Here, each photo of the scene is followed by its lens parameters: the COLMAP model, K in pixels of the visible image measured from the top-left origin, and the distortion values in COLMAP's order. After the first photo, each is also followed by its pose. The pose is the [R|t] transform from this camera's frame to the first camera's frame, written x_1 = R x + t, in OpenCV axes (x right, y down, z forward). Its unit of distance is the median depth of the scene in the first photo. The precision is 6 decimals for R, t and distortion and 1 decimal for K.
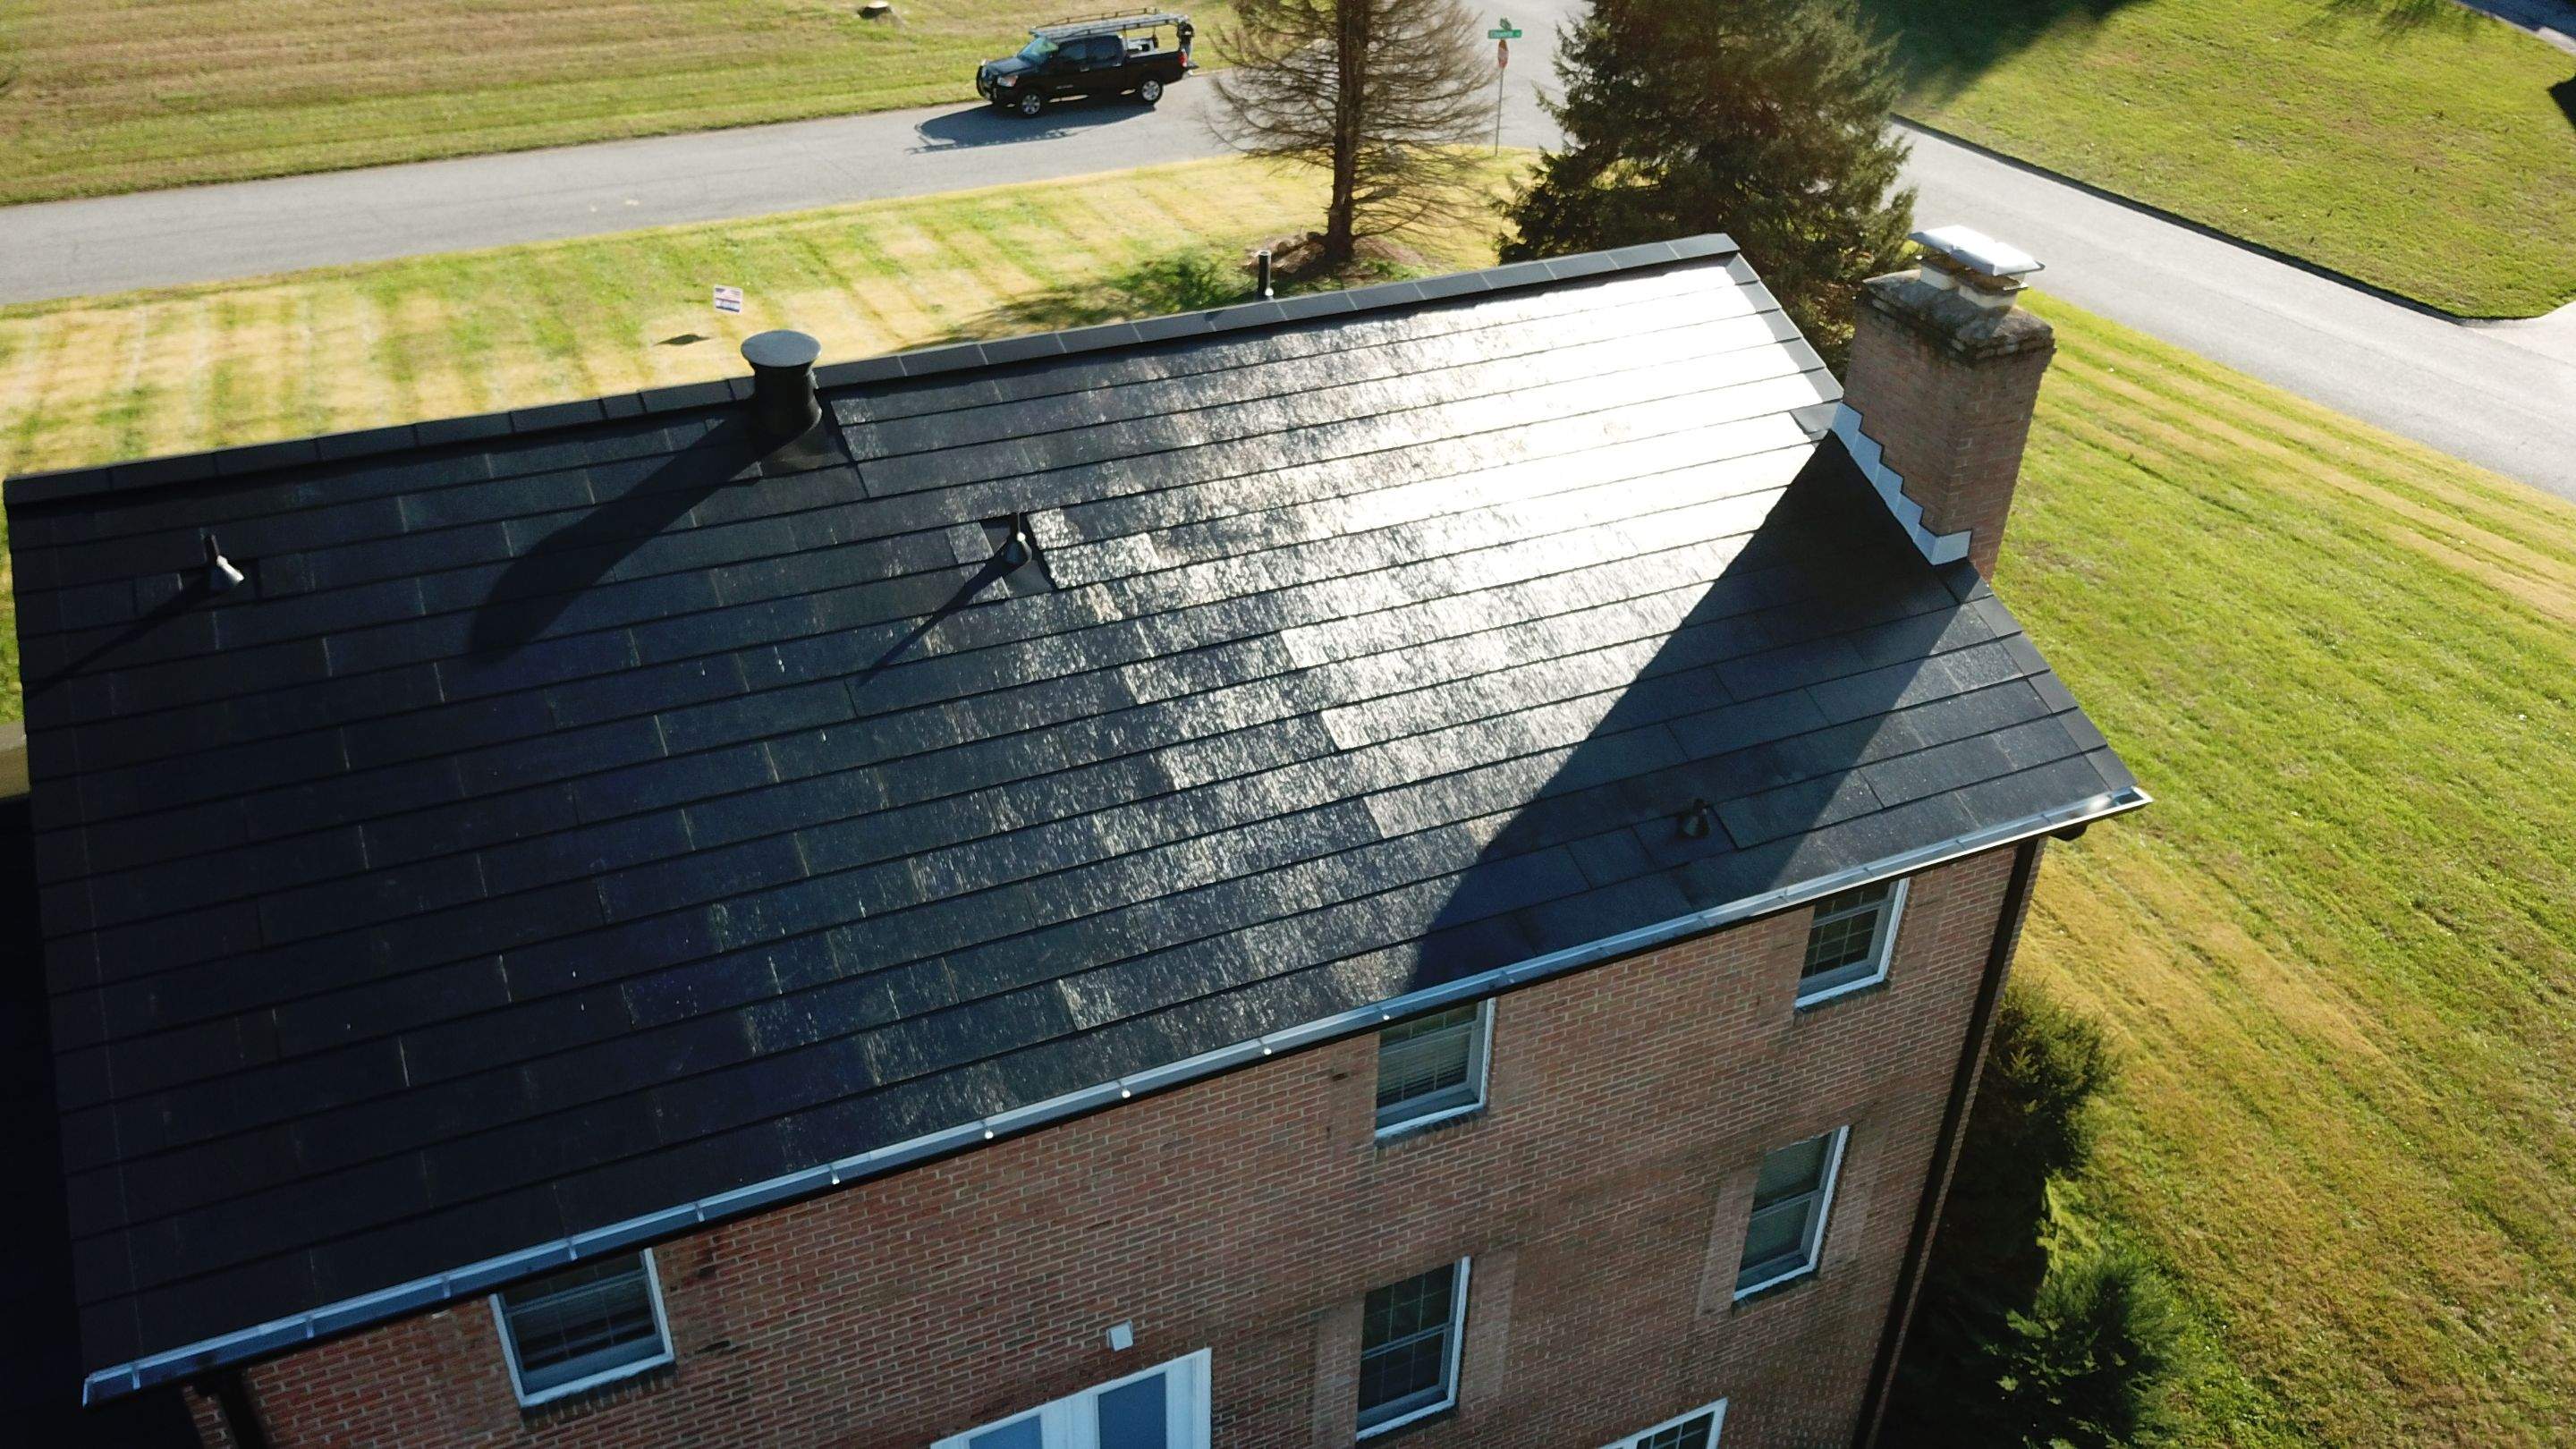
lens RADIAL K [[2001.3, 0, 1248.5], [0, 2001.3, 734.3], [0, 0, 1]] dist [-0.004672, 0.011907]
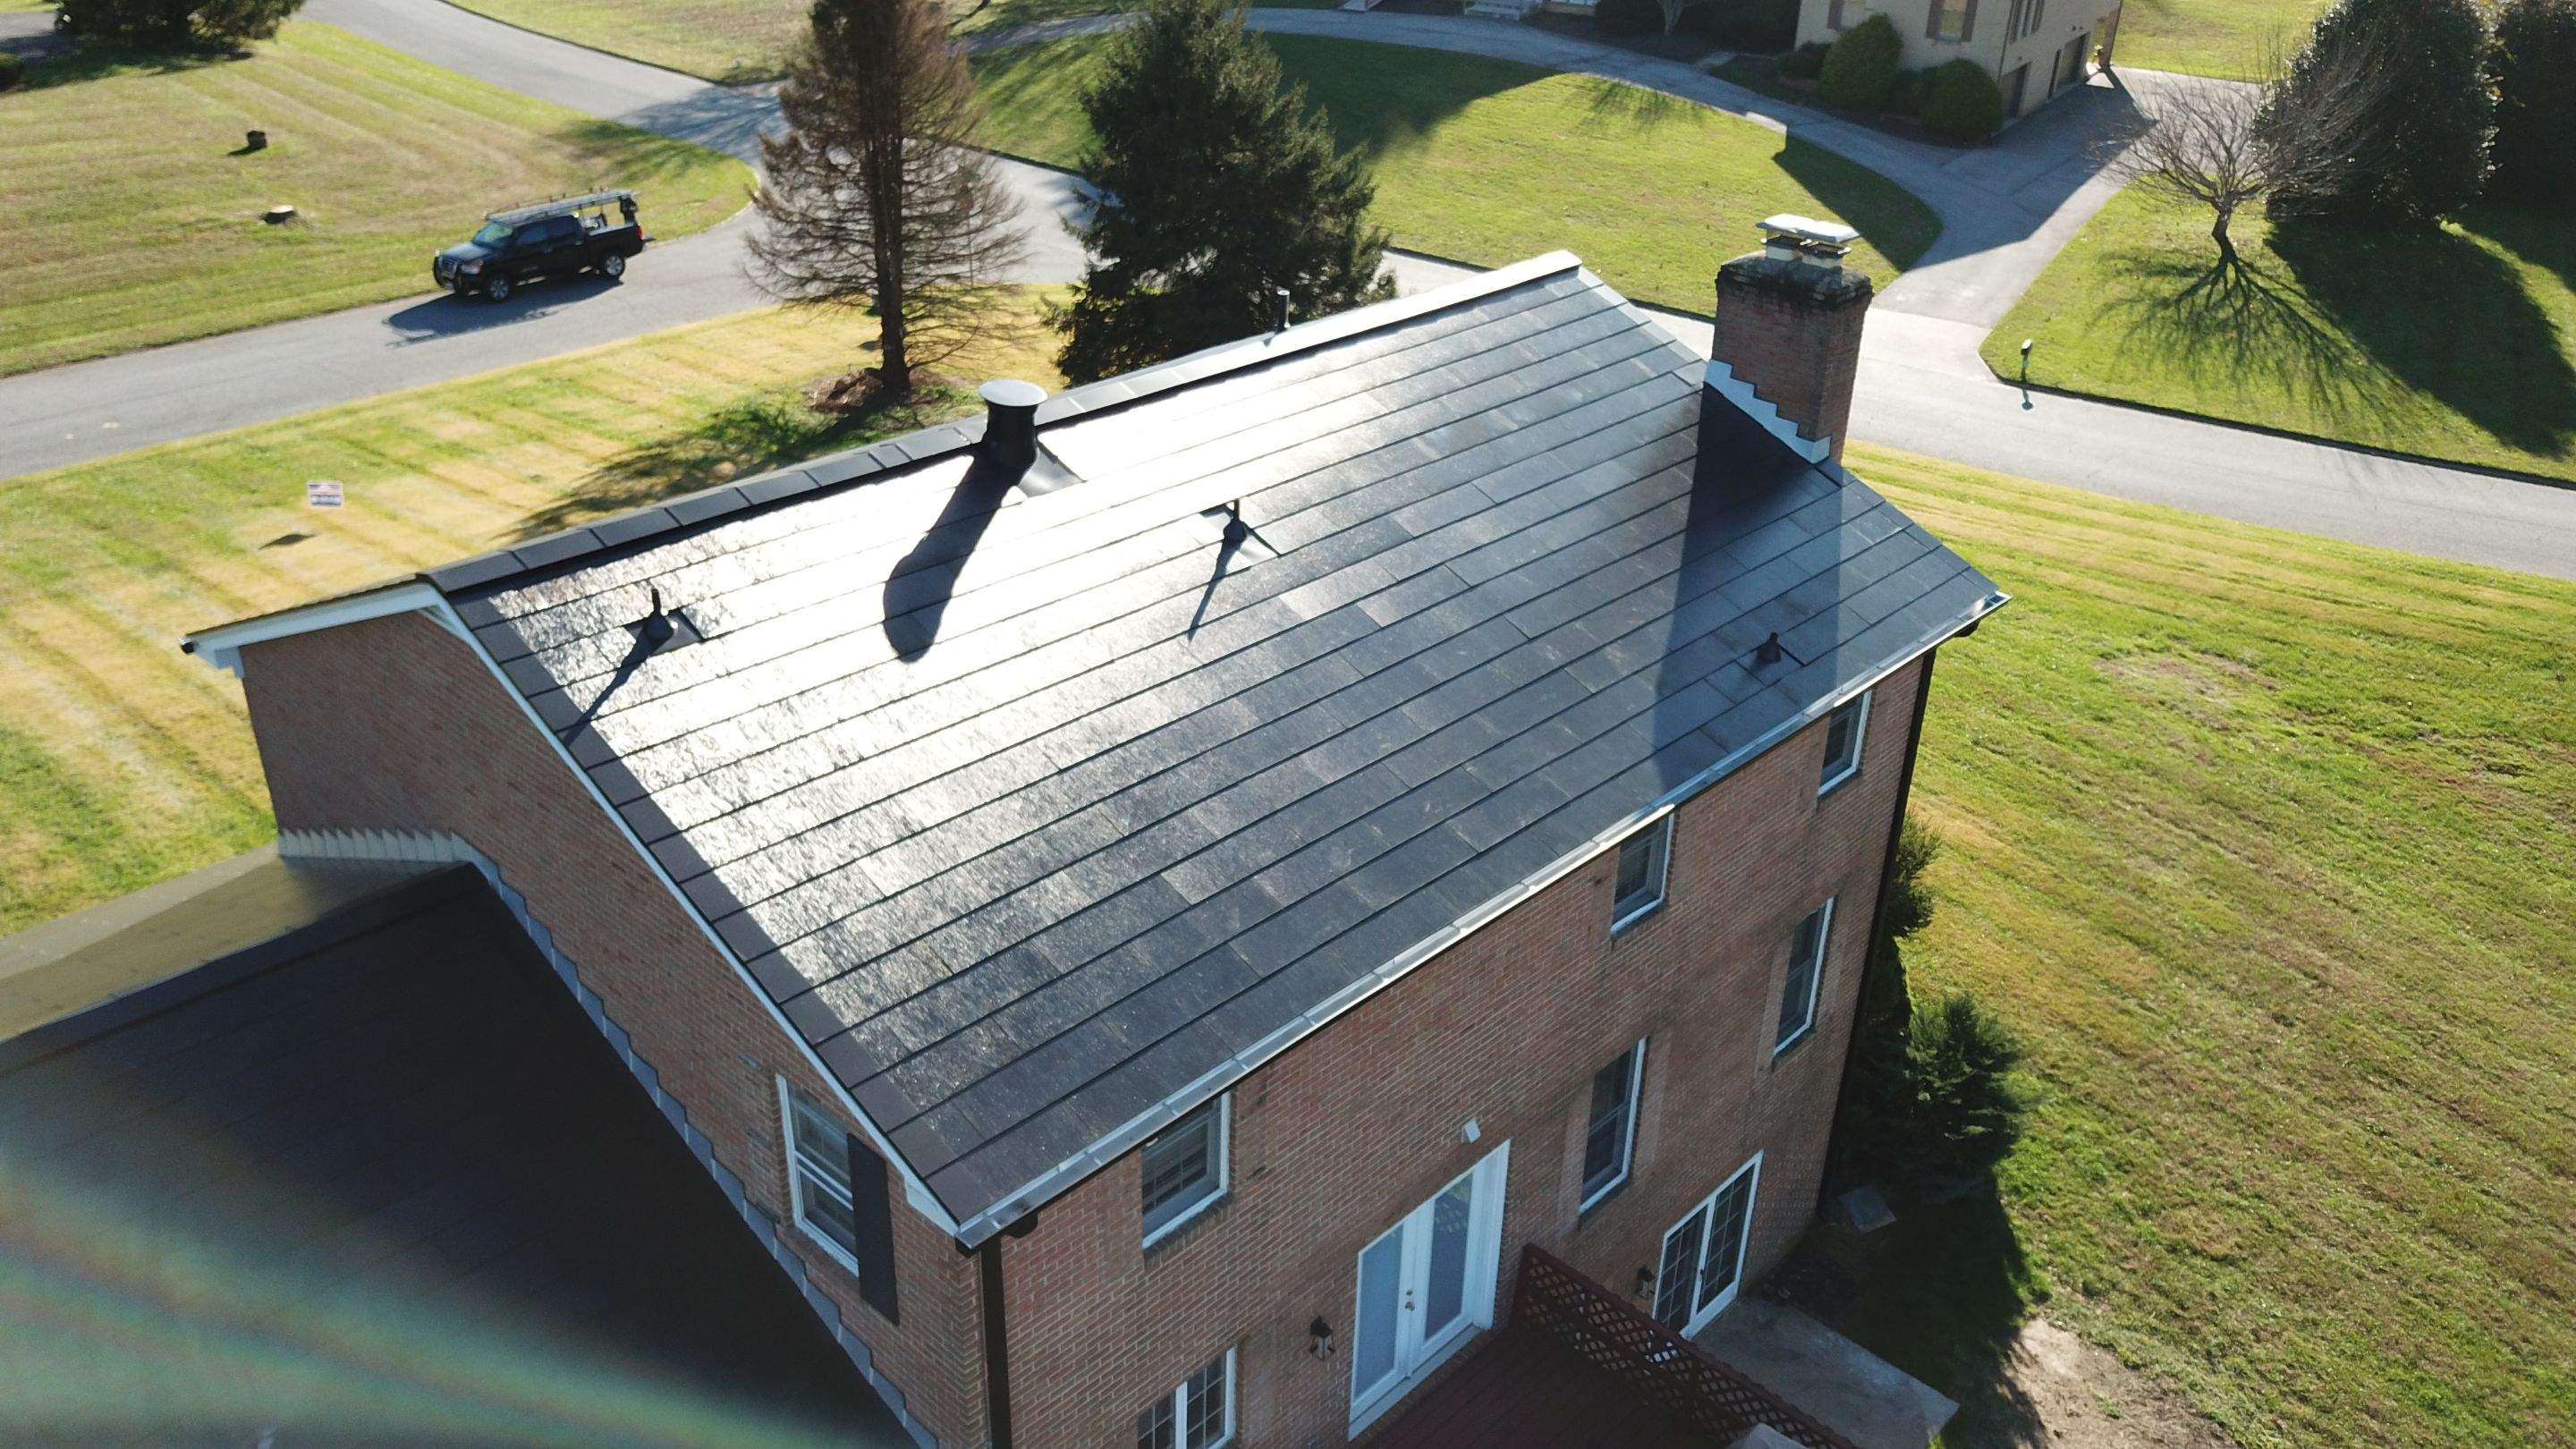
lens RADIAL K [[2001.3, 0, 1248.5], [0, 2001.3, 734.3], [0, 0, 1]] dist [-0.004672, 0.011907]
pose [[0.928242, -0.172248, 0.329692, -0.161870], [0.197646, 0.979246, -0.044861, 0.026193], [-0.315123, 0.106804, 0.943022, -0.041957]]
